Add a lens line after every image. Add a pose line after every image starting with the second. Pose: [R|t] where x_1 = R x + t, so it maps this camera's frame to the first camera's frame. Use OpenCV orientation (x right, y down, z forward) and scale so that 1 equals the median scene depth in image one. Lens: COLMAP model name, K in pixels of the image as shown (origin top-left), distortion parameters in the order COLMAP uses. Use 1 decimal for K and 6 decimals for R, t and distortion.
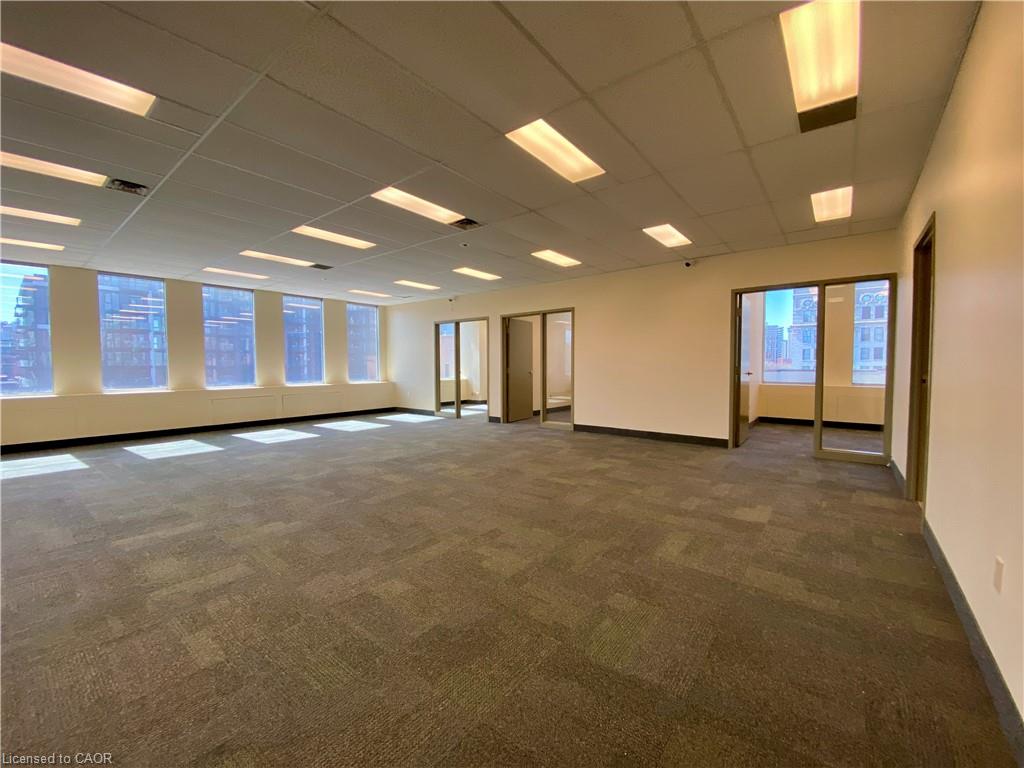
lens RADIAL K [[413.6, 0, 509.4], [0, 413.6, 381.5], [0, 0, 1]] dist [0.020053, -0.020327]
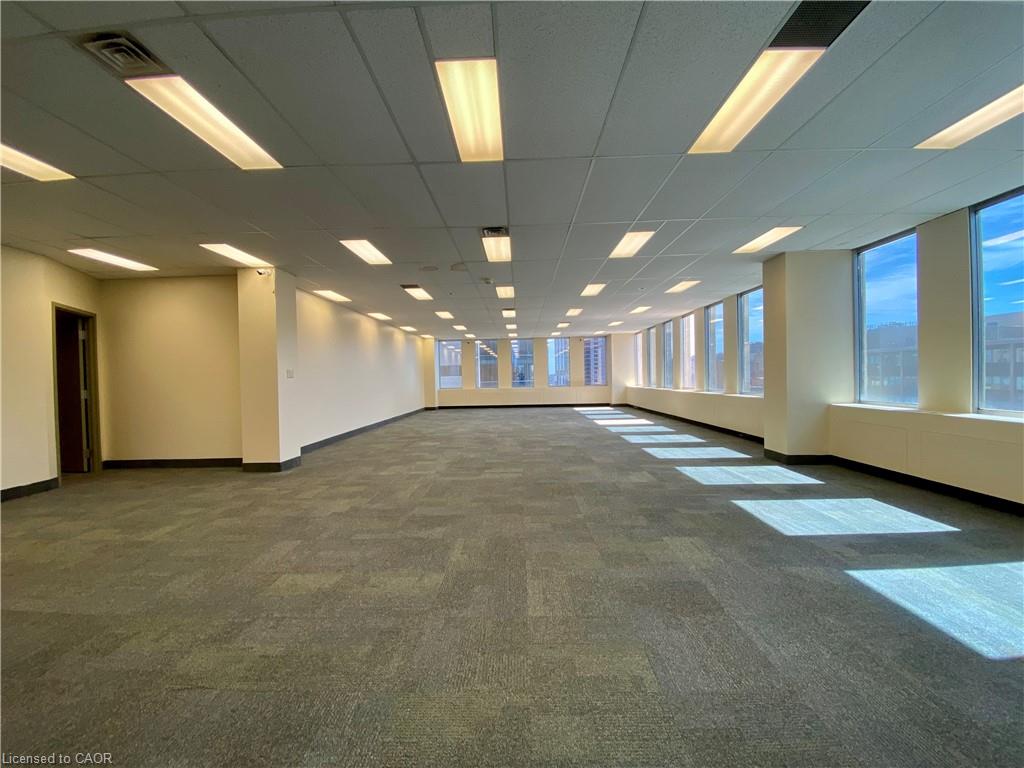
lens RADIAL K [[413.6, 0, 509.4], [0, 413.6, 381.5], [0, 0, 1]] dist [0.020053, -0.020327]
pose [[-0.794950, 0.033229, -0.605765, -0.222314], [0.000980, 0.998568, 0.053490, -0.102334], [0.606674, 0.041928, -0.793844, 2.242848]]
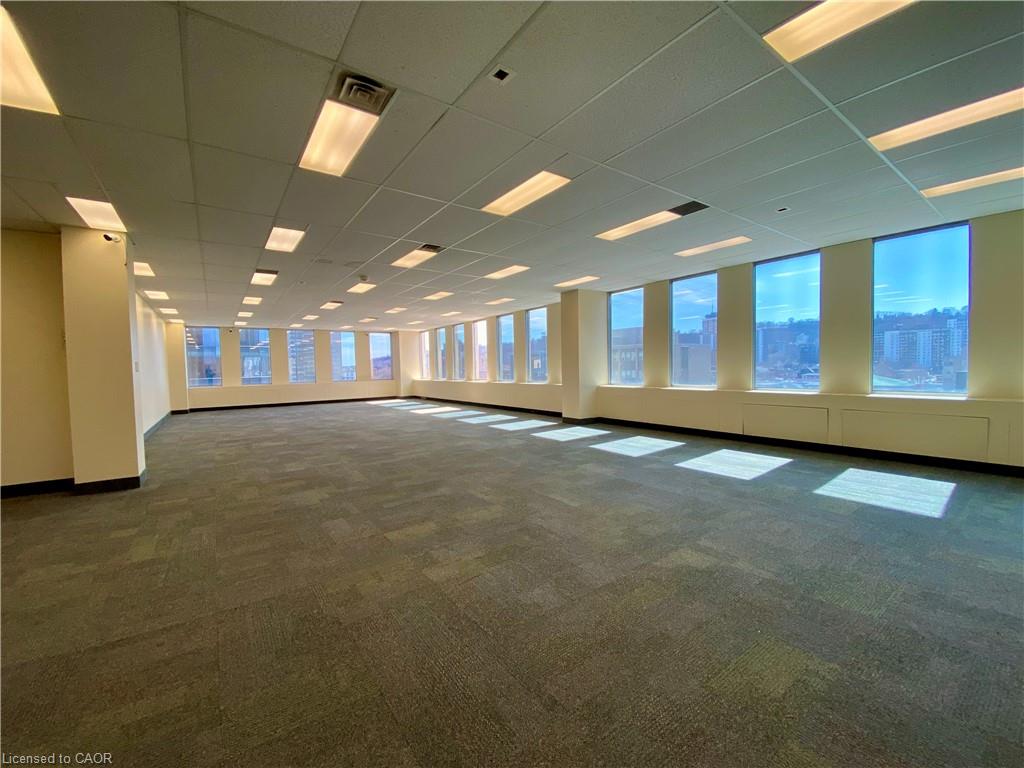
lens RADIAL K [[413.6, 0, 509.4], [0, 413.6, 381.5], [0, 0, 1]] dist [0.020053, -0.020327]
pose [[-0.268258, 0.051419, -0.961974, 0.496200], [-0.018759, 0.998106, 0.058581, -0.097188], [0.963164, 0.033760, -0.266786, 1.862585]]
